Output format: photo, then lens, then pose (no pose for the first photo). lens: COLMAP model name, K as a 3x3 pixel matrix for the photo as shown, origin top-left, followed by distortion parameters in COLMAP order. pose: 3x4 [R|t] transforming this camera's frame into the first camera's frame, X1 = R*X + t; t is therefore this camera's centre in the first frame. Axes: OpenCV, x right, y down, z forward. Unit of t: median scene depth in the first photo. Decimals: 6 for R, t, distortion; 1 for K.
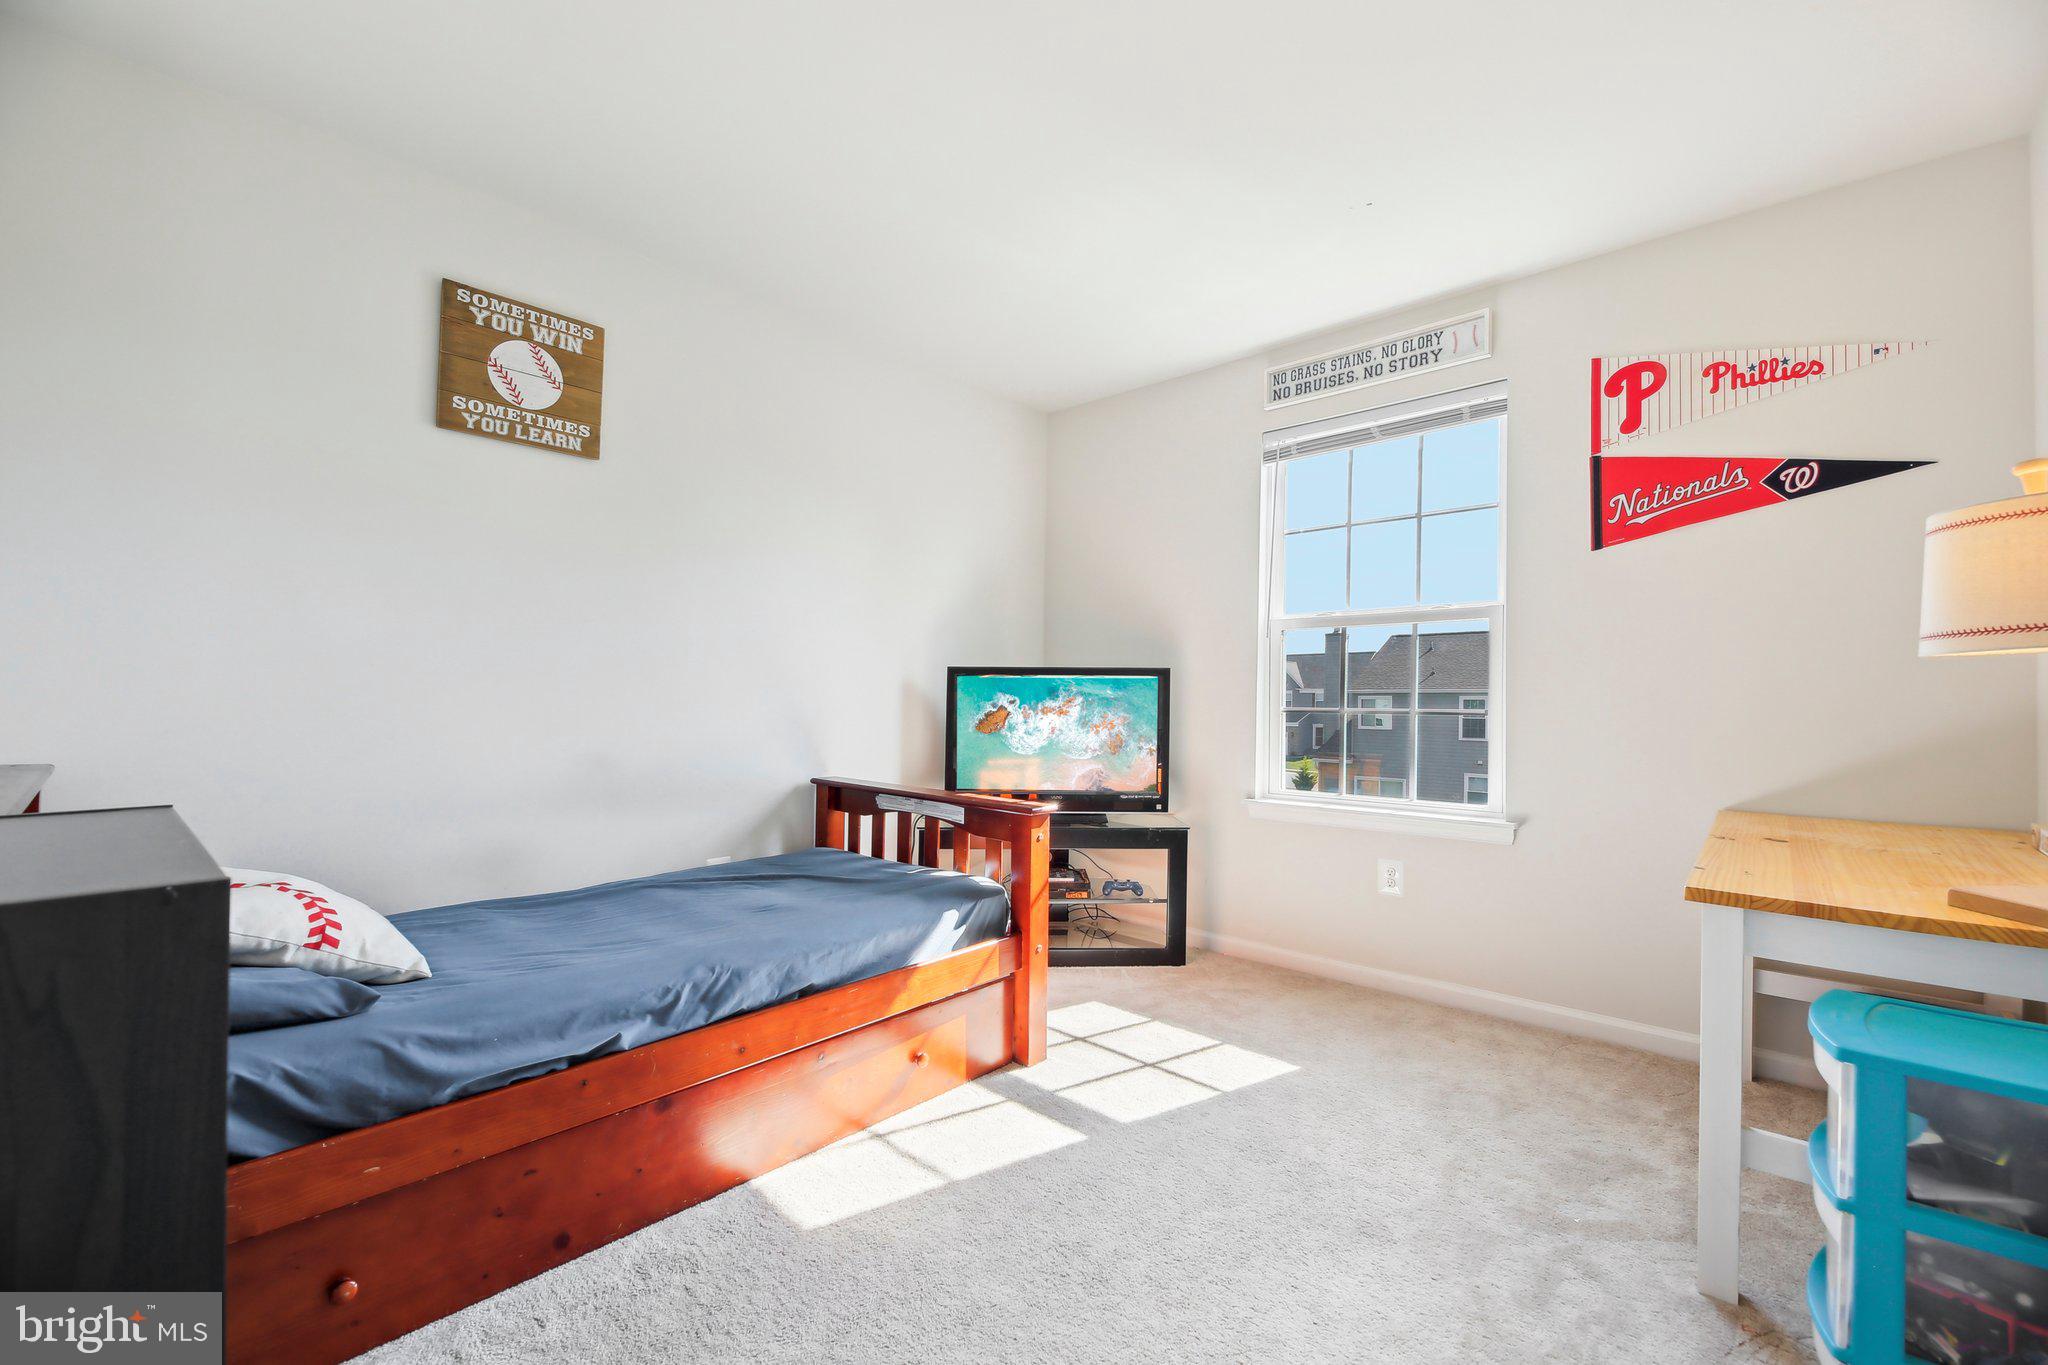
lens RADIAL K [[850.1, 0, 1020.1], [0, 850.1, 692.2], [0, 0, 1]] dist [0.002438, -0.002030]
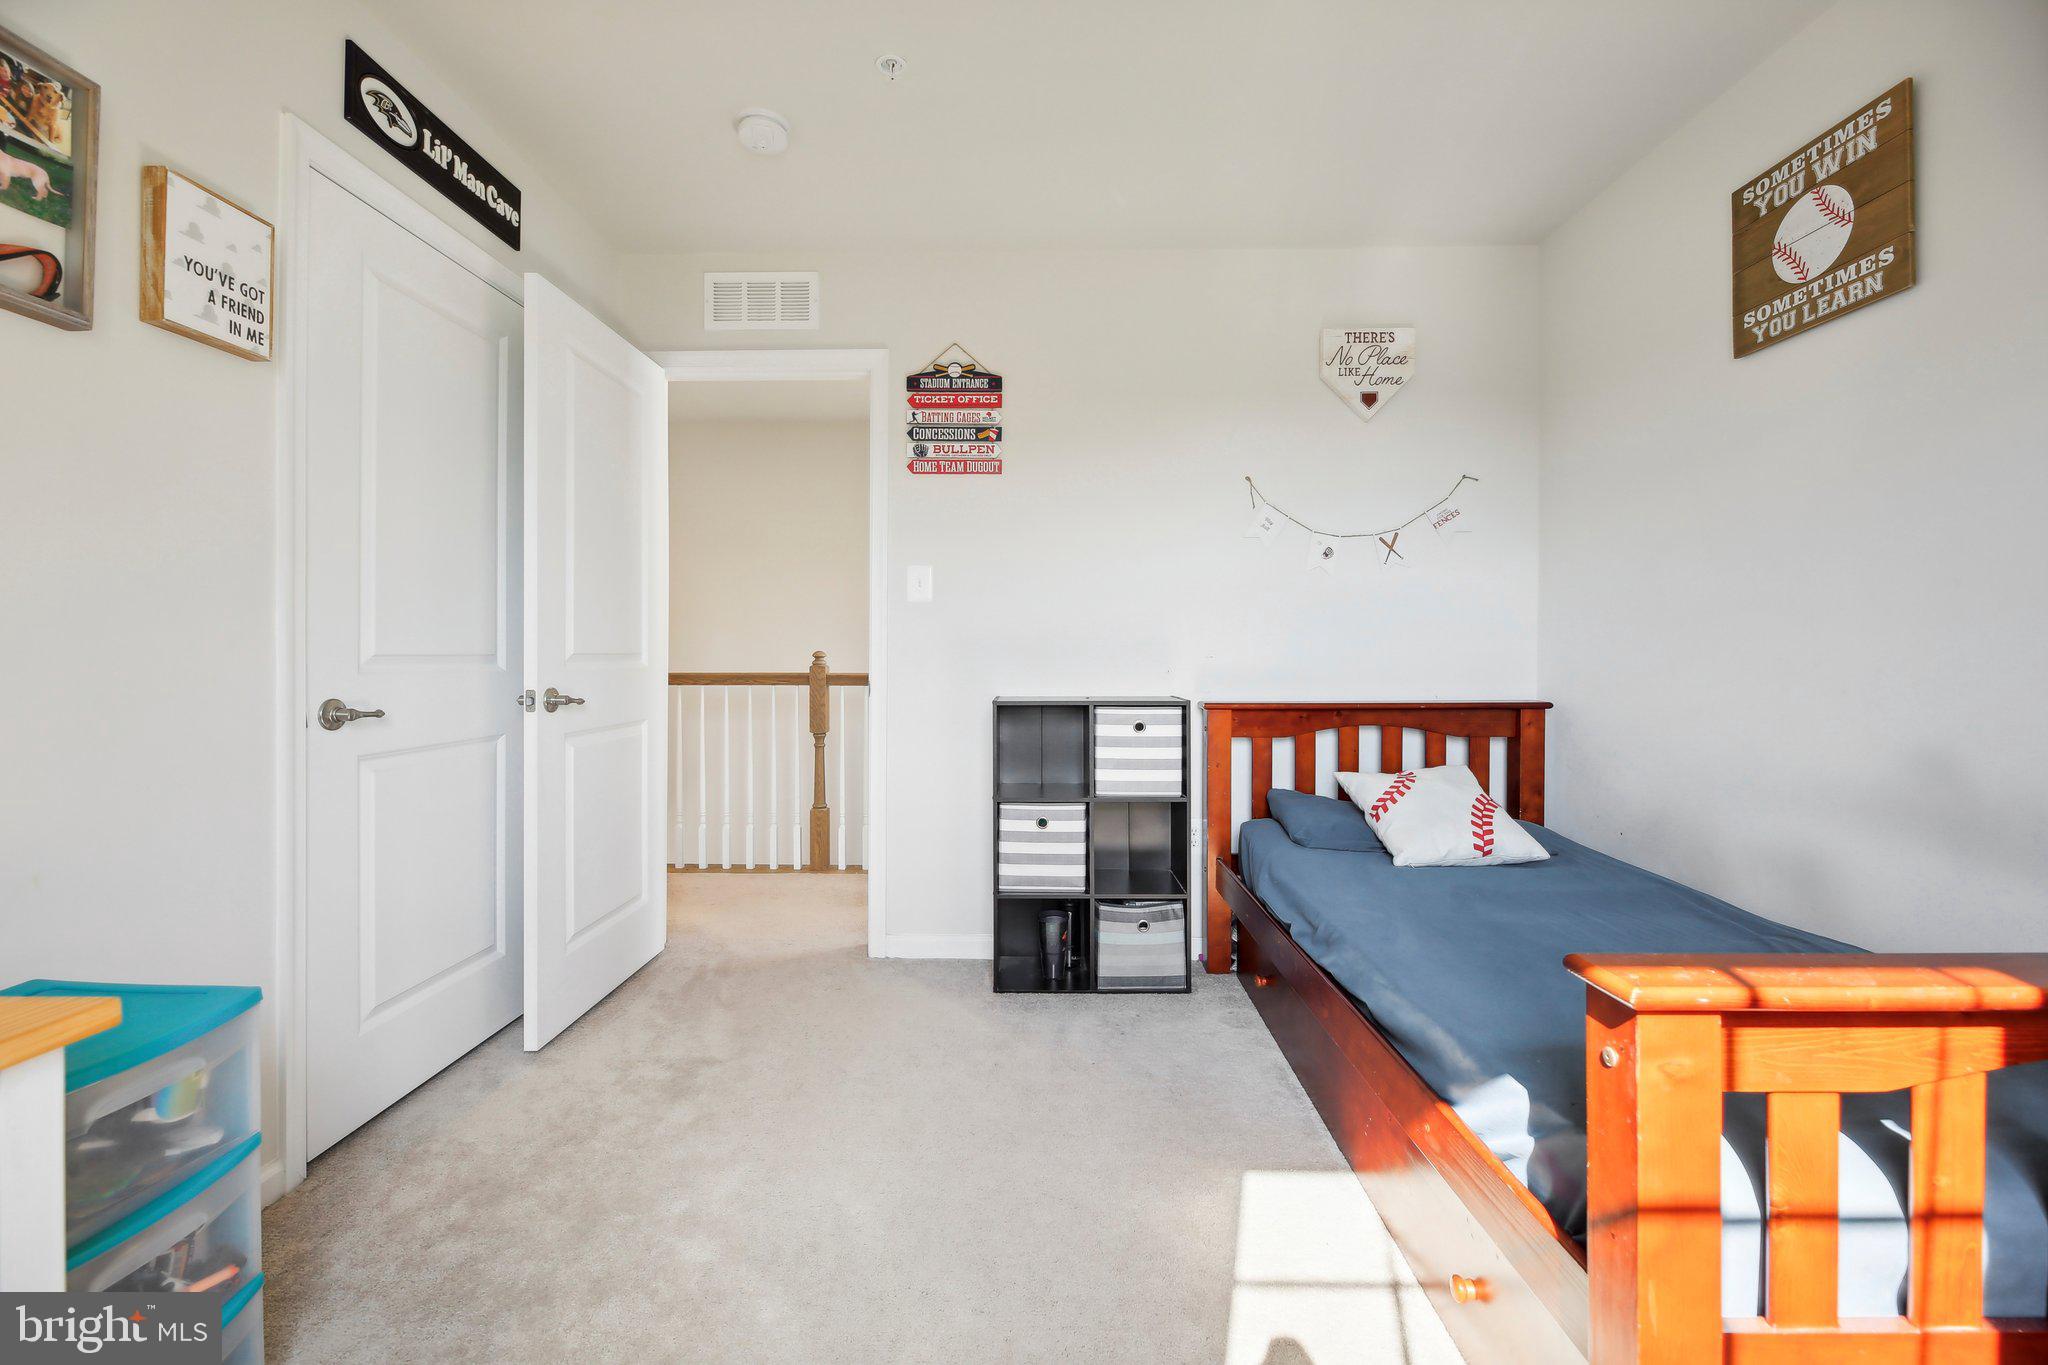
lens RADIAL K [[850.1, 0, 1024.0], [0, 850.1, 637.2], [0, 0, 1]] dist [0.002438, -0.002030]
pose [[-0.755195, -0.023087, -0.655093, 0.439389], [-0.012559, 0.999706, -0.020755, 0.010339], [0.655380, -0.007447, -0.755263, 1.112492]]
